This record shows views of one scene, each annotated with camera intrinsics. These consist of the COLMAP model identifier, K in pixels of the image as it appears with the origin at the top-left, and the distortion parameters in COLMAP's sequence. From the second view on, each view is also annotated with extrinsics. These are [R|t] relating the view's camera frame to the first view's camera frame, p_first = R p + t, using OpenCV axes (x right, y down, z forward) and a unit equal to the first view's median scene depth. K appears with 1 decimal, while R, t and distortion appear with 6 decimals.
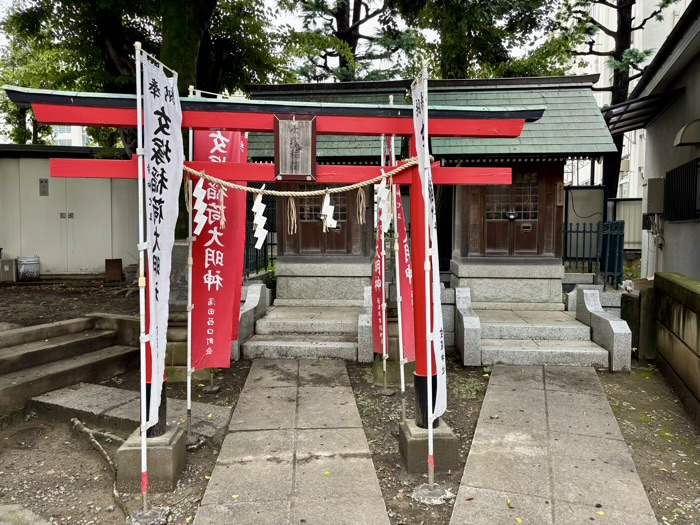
lens RADIAL K [[526.9, 0, 352.8], [0, 526.9, 250.7], [0, 0, 1]] dist [0.000670, -0.001159]
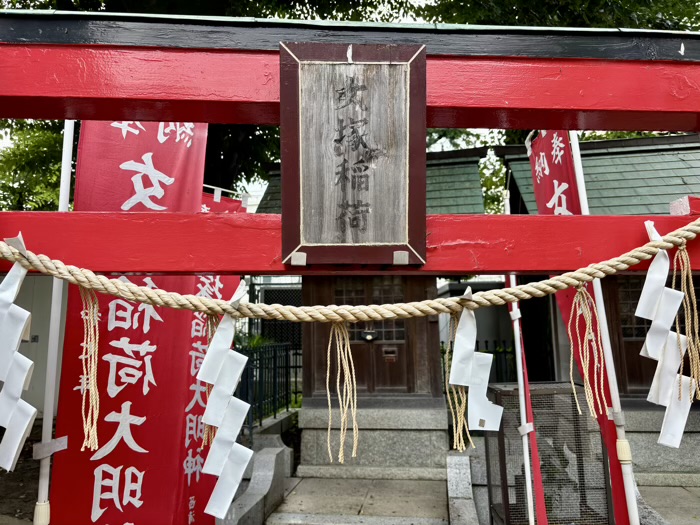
lens RADIAL K [[518.6, 0, 372.9], [0, 518.6, 264.2], [0, 0, 1]] dist [0.056547, -0.000668]
pose [[0.999711, -0.019678, -0.013775, -0.081521], [0.016941, 0.984167, -0.176430, -0.072769], [0.017029, 0.176146, 0.984217, 0.623106]]
